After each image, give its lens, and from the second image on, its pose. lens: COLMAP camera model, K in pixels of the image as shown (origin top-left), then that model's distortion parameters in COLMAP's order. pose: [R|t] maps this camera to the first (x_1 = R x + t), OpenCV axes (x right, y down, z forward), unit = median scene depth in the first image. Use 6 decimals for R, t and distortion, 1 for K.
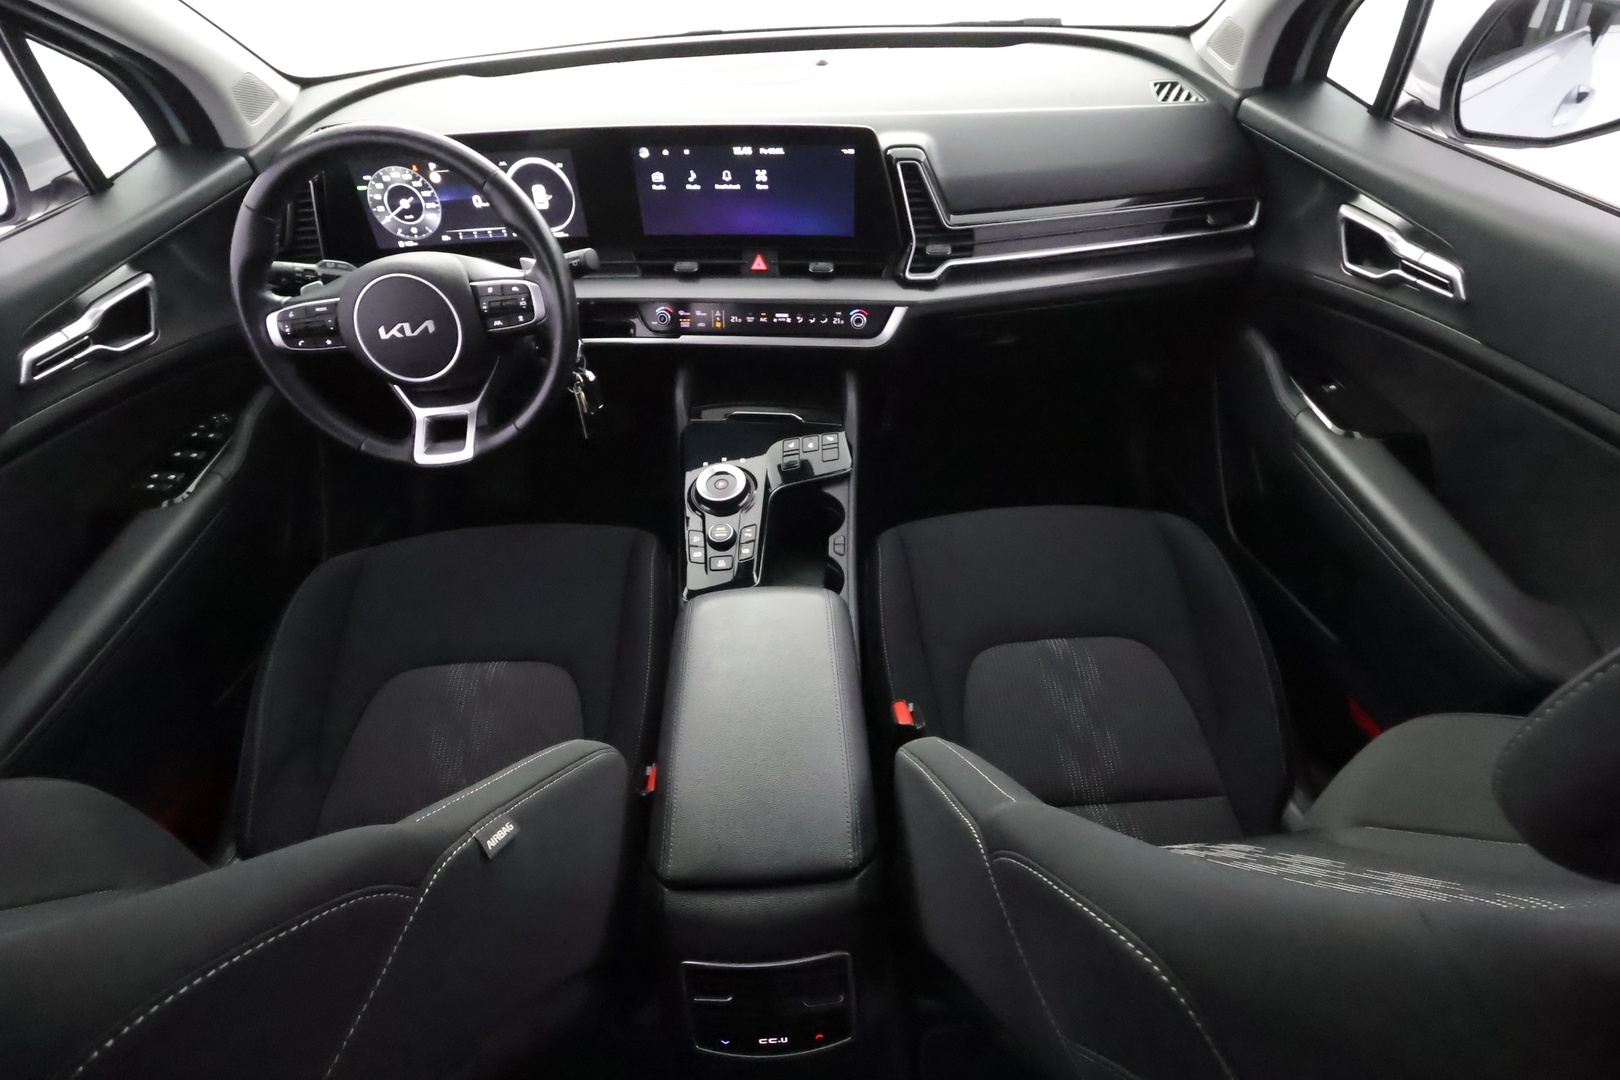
lens RADIAL K [[747.8, 0, 806.1], [0, 747.8, 538.9], [0, 0, 1]] dist [-0.004258, 0.004413]
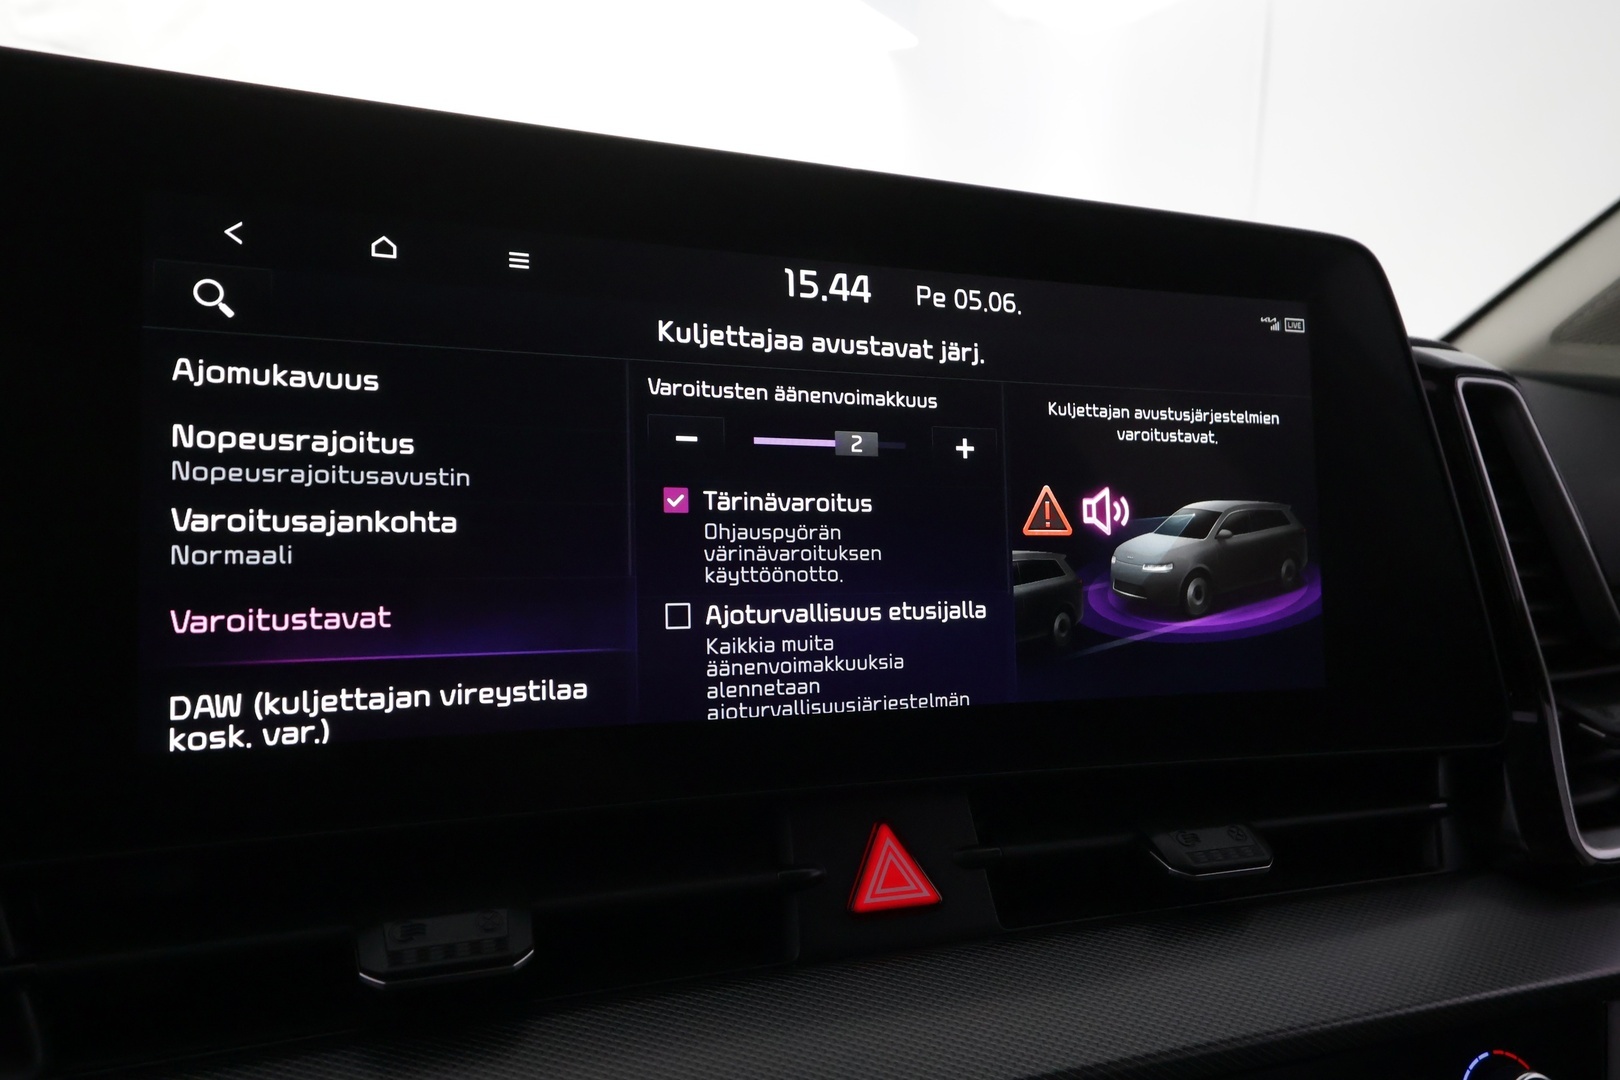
lens RADIAL K [[1227.3, 0, 853.0], [0, 1227.3, 514.4], [0, 0, 1]] dist [0.037074, 0.006336]
pose [[0.881156, 0.036876, 0.471385, -0.218562], [0.281915, 0.759391, -0.586387, -0.283594], [-0.379588, 0.649589, 0.658746, 0.808129]]
